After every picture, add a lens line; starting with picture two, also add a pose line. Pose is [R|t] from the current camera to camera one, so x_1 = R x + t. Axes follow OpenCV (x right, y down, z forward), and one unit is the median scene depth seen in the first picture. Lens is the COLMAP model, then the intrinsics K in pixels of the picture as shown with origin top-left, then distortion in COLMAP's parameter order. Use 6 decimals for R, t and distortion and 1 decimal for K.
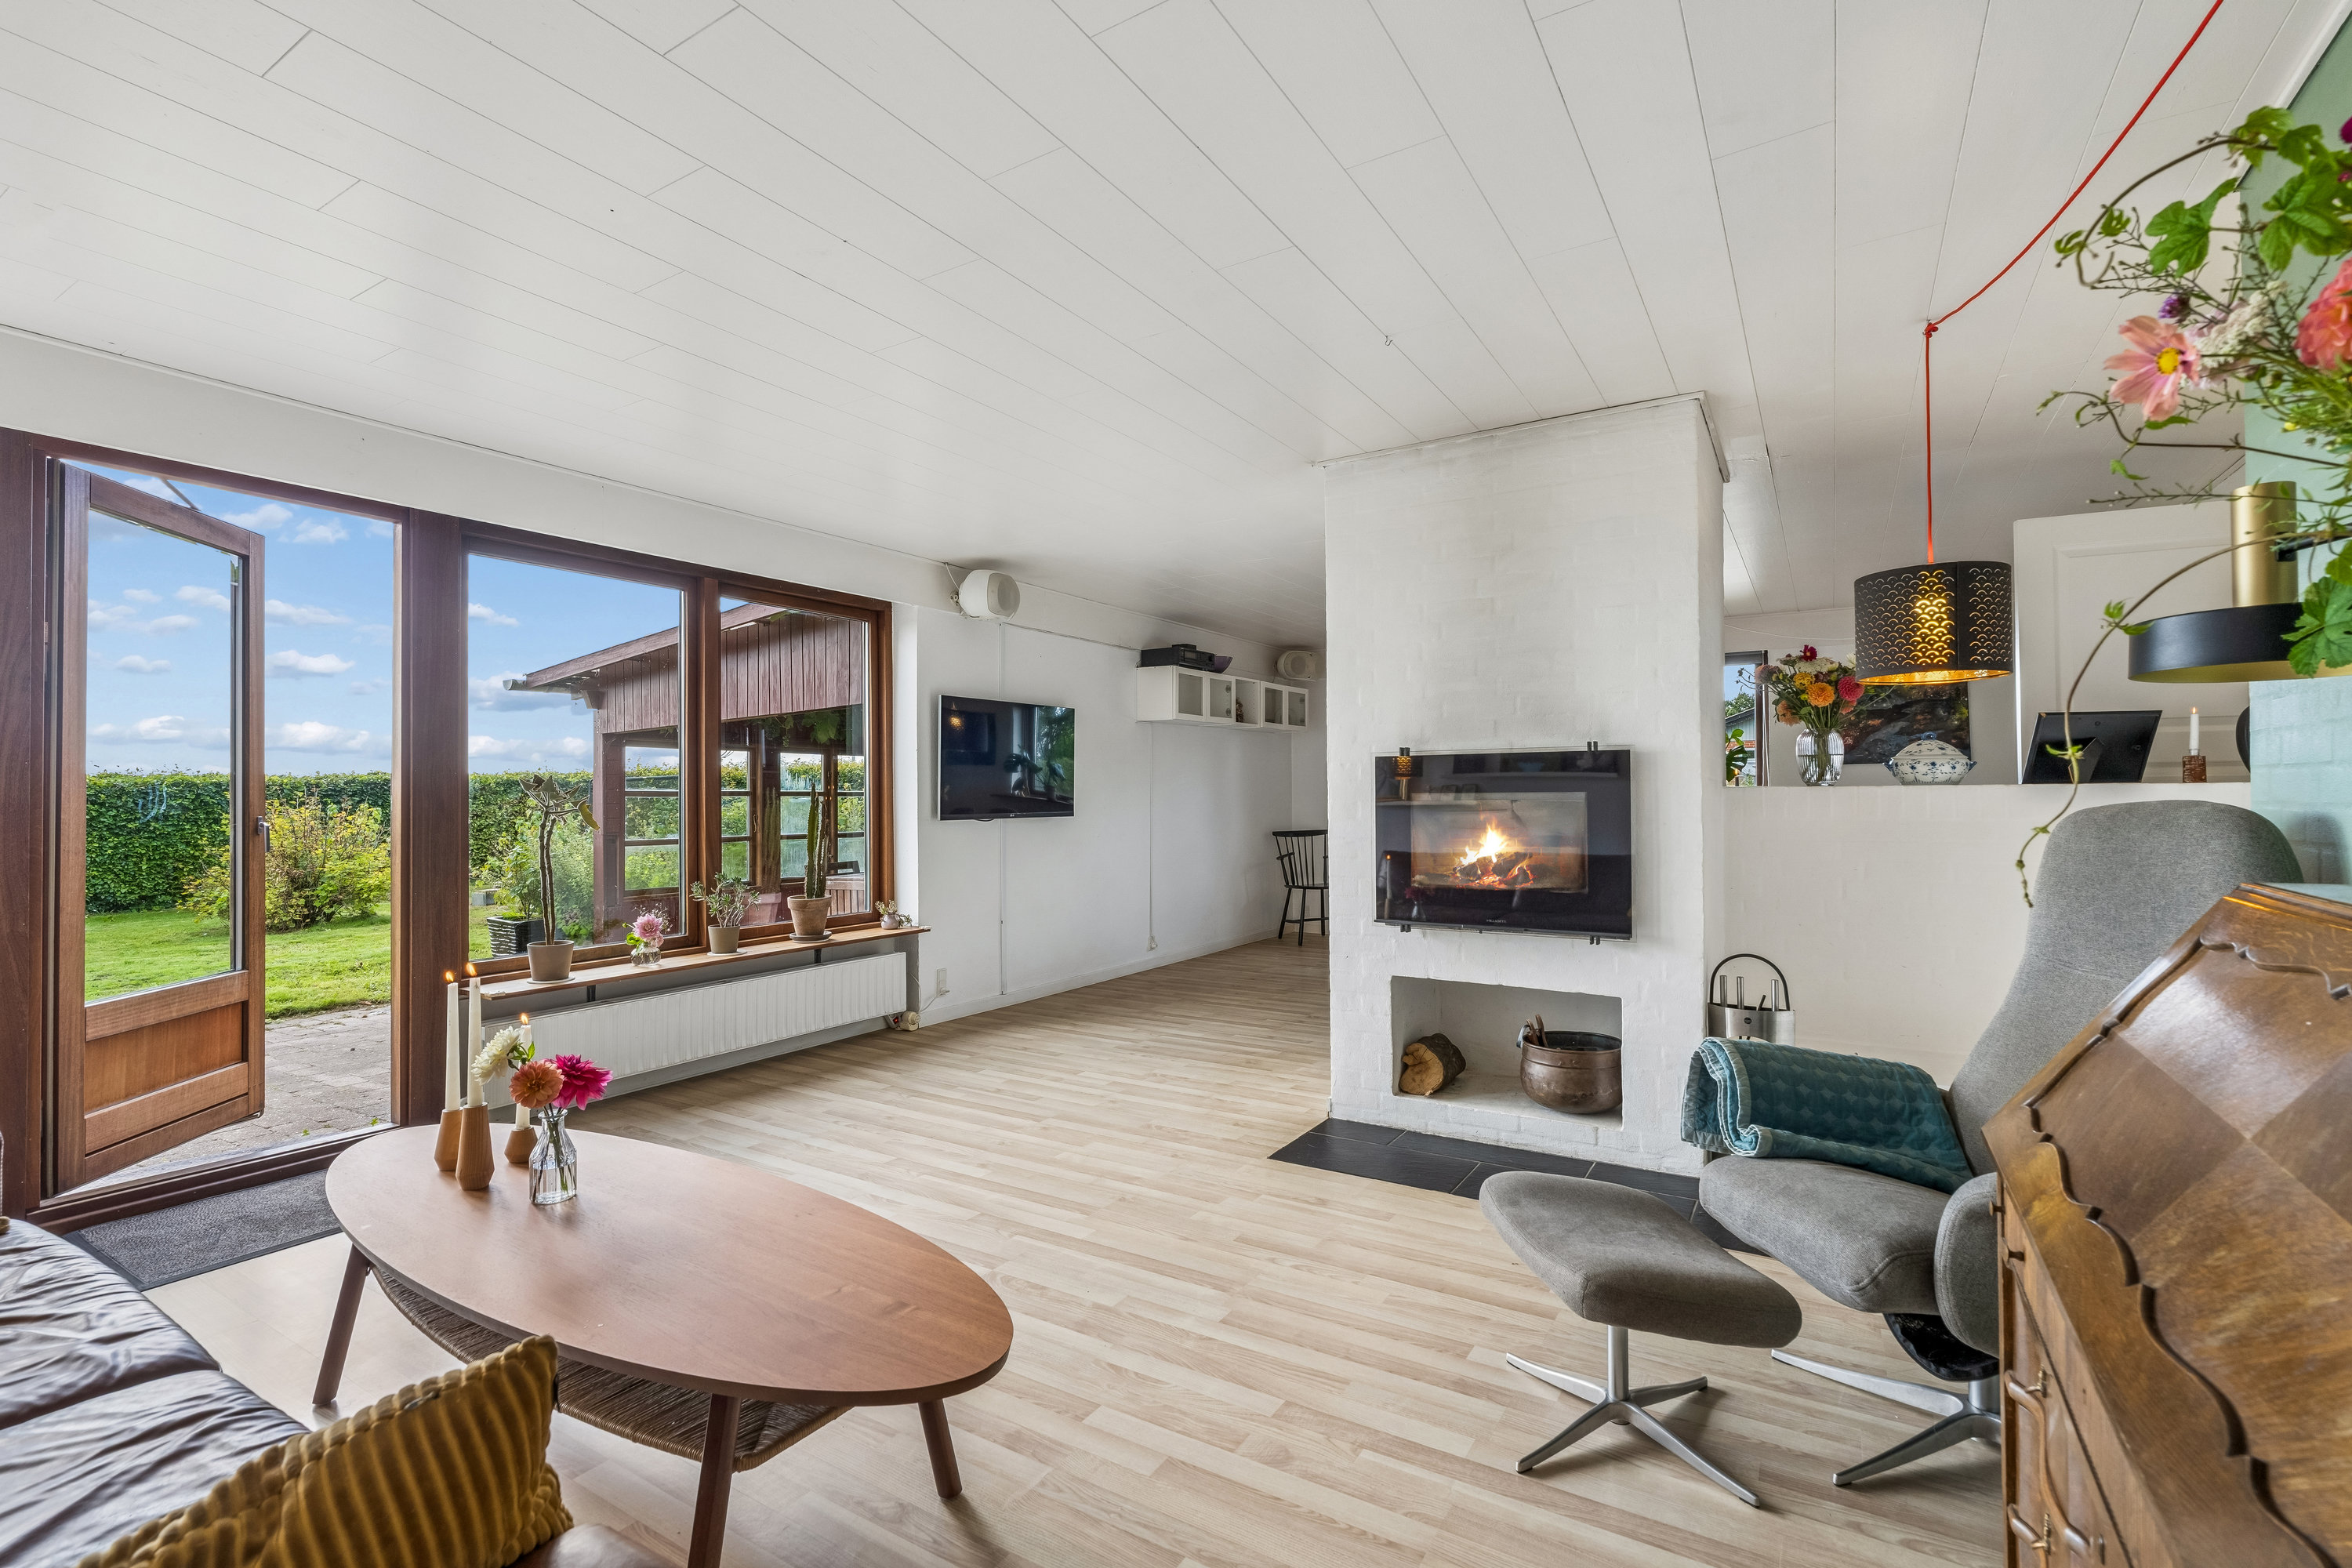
lens RADIAL K [[1050.6, 0, 1183.8], [0, 1050.6, 784.9], [0, 0, 1]] dist [-0.005272, -0.000143]
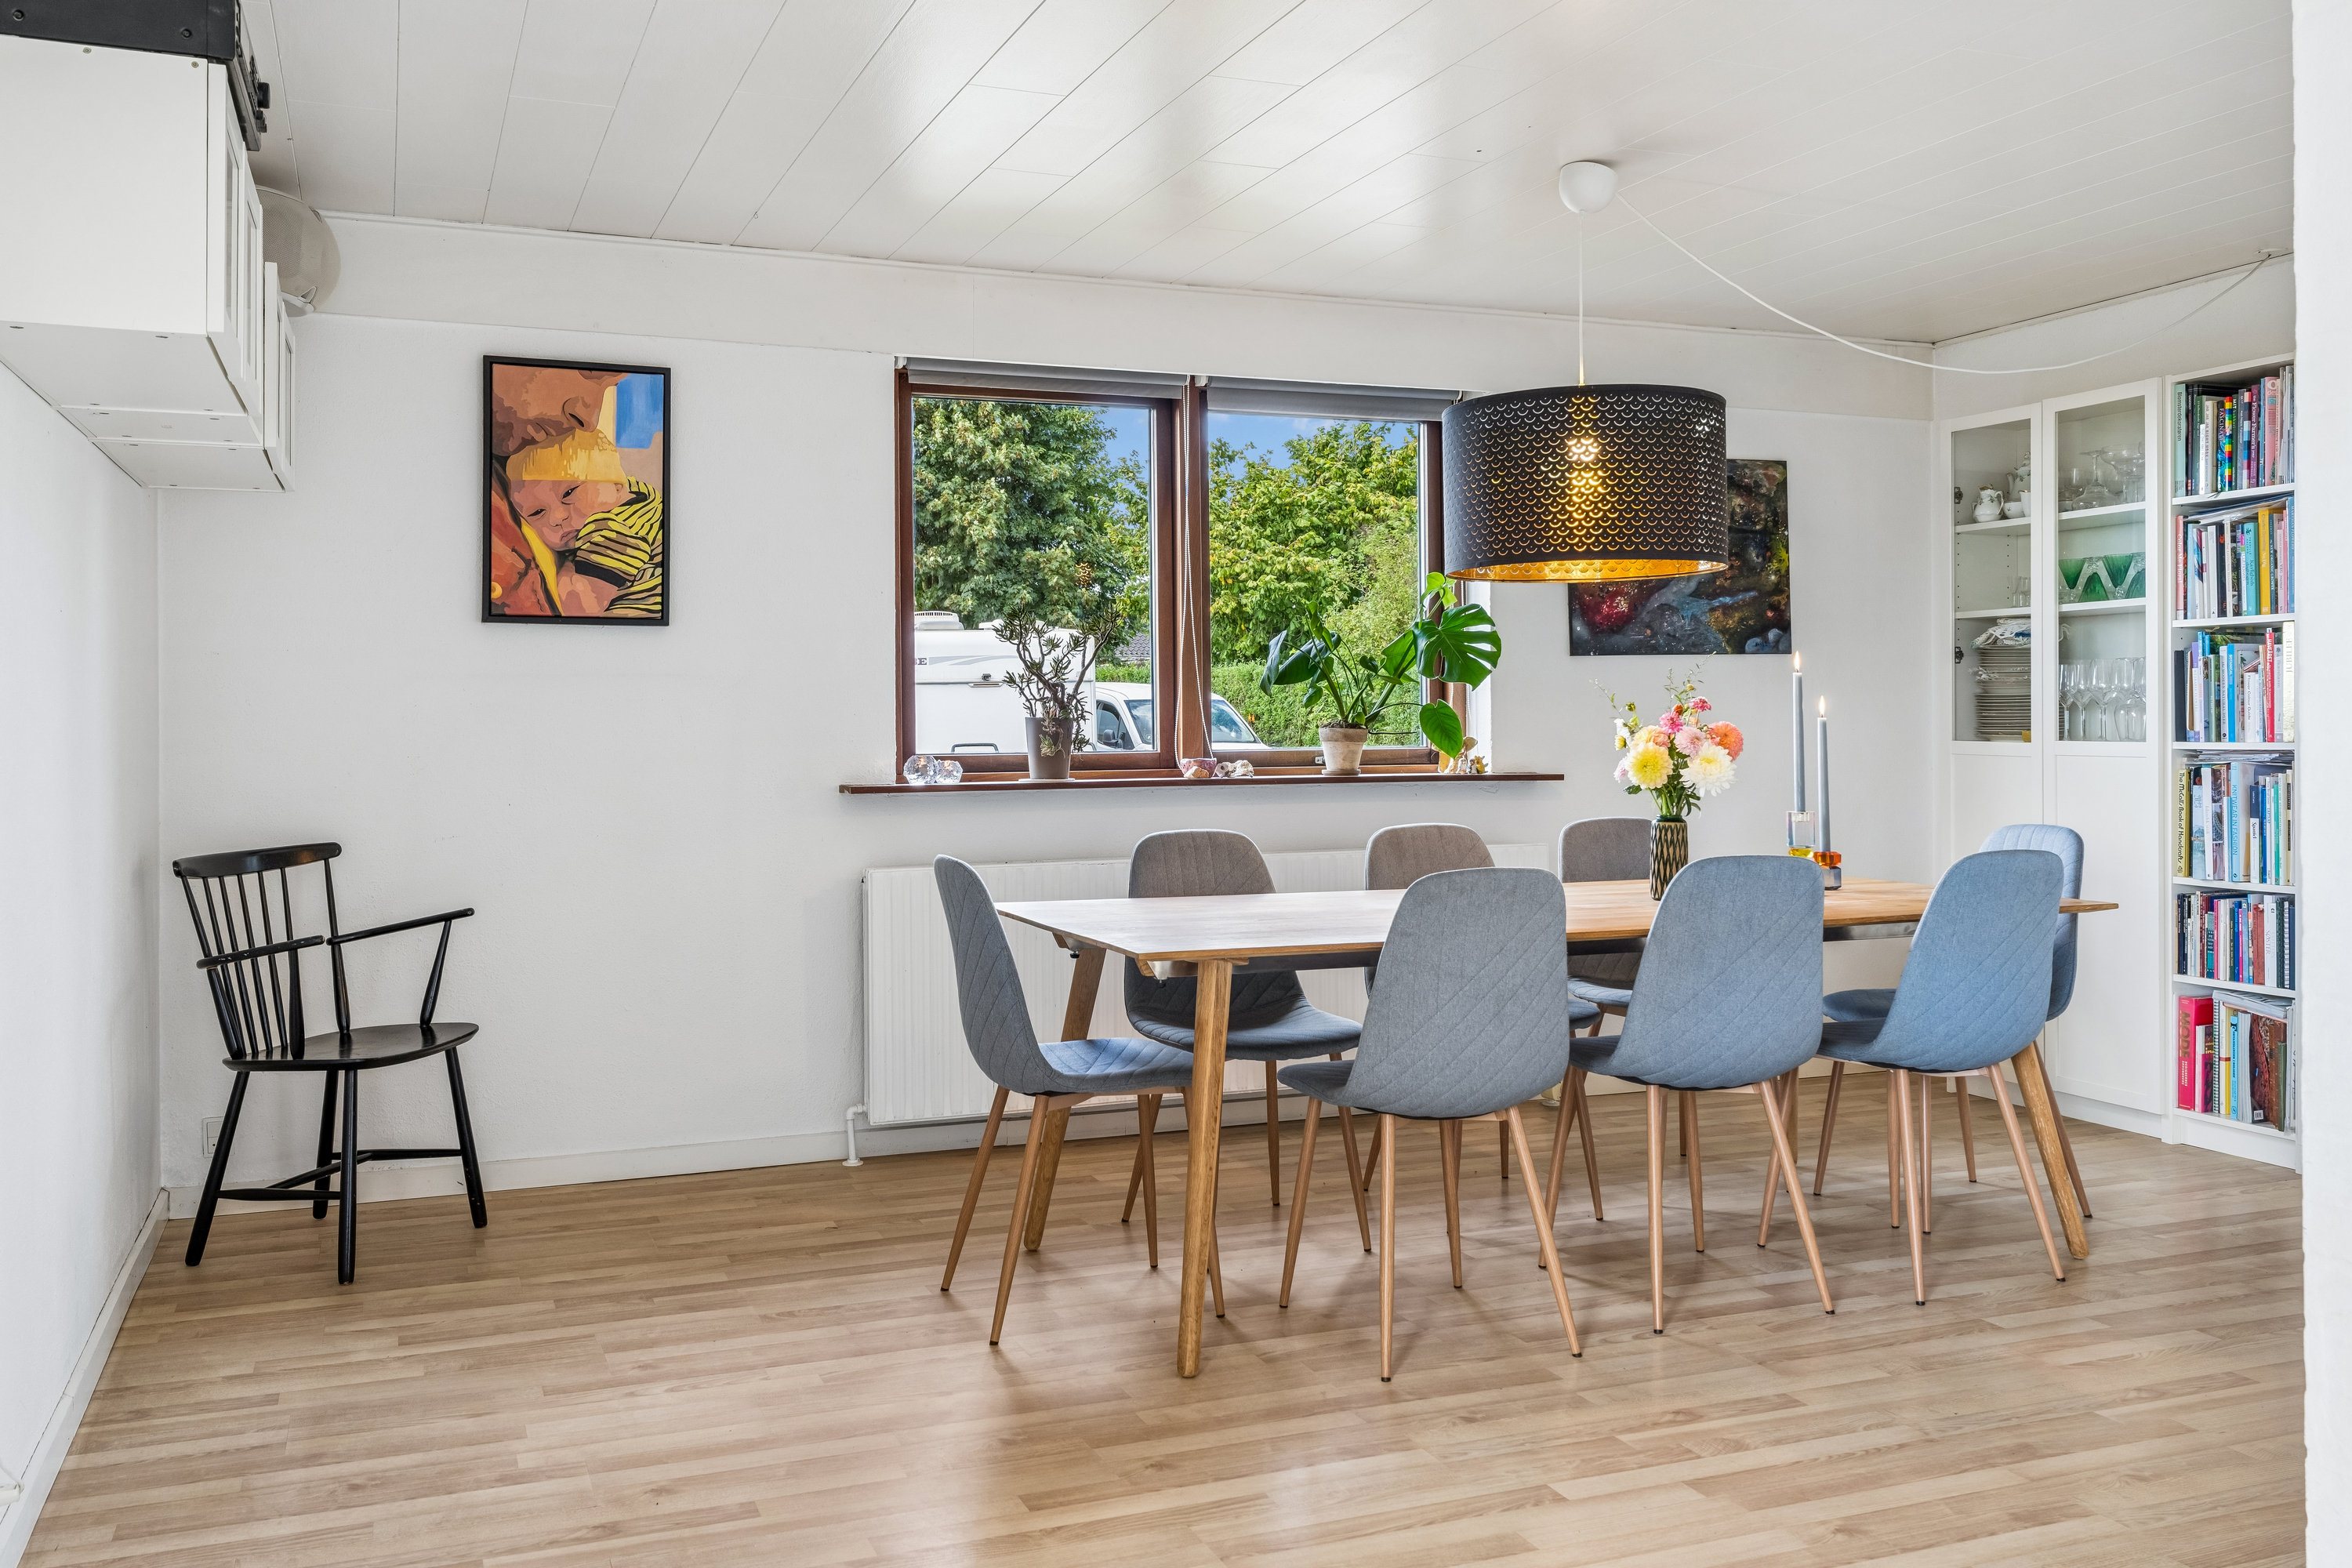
lens RADIAL K [[1981.8, 0, 1167.8], [0, 1981.8, 767.4], [0, 0, 1]] dist [0.004886, -0.002964]
pose [[0.597126, -0.018095, 0.801944, -0.197980], [-0.006147, 0.999613, 0.027133, 0.007647], [-0.802124, -0.021132, 0.596783, 0.620687]]
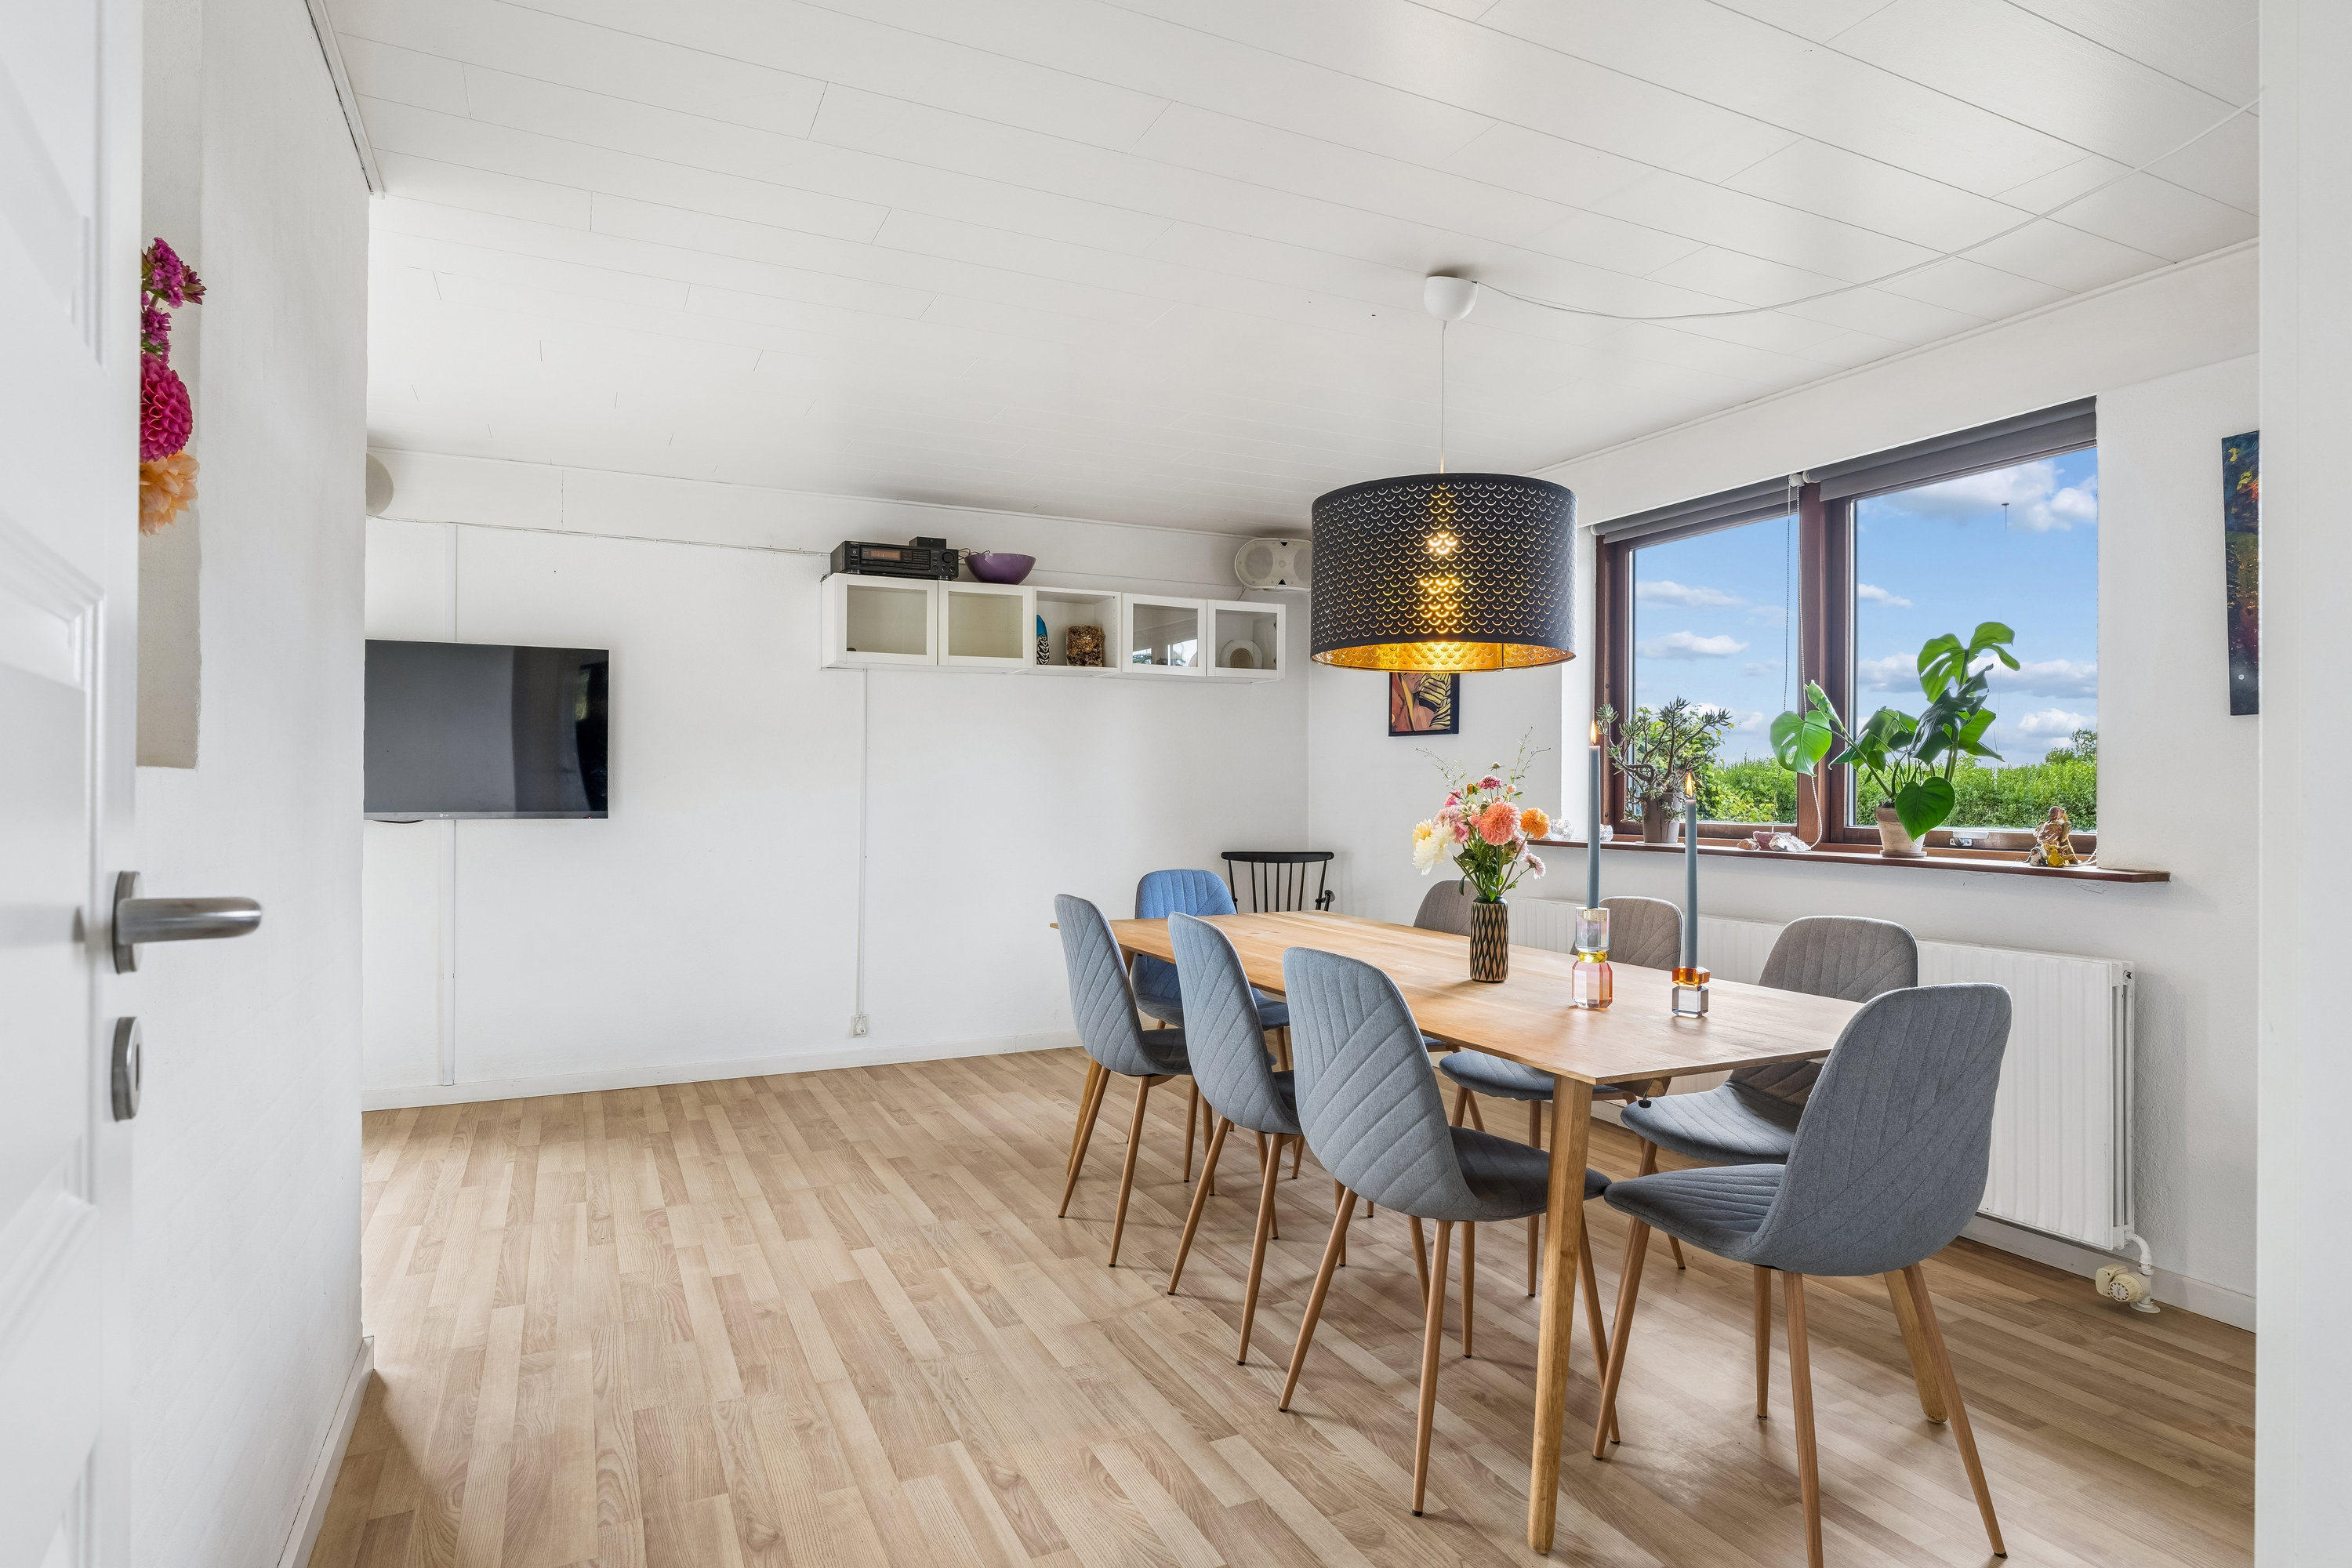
lens RADIAL K [[1263.6, 0, 1181.2], [0, 1263.6, 794.1], [0, 0, 1]] dist [0.001239, -0.000001]
pose [[0.845216, 0.010281, -0.534325, 0.538275], [-0.002252, 0.999875, 0.015677, 0.001255], [0.534420, -0.012047, 0.845133, 0.478830]]
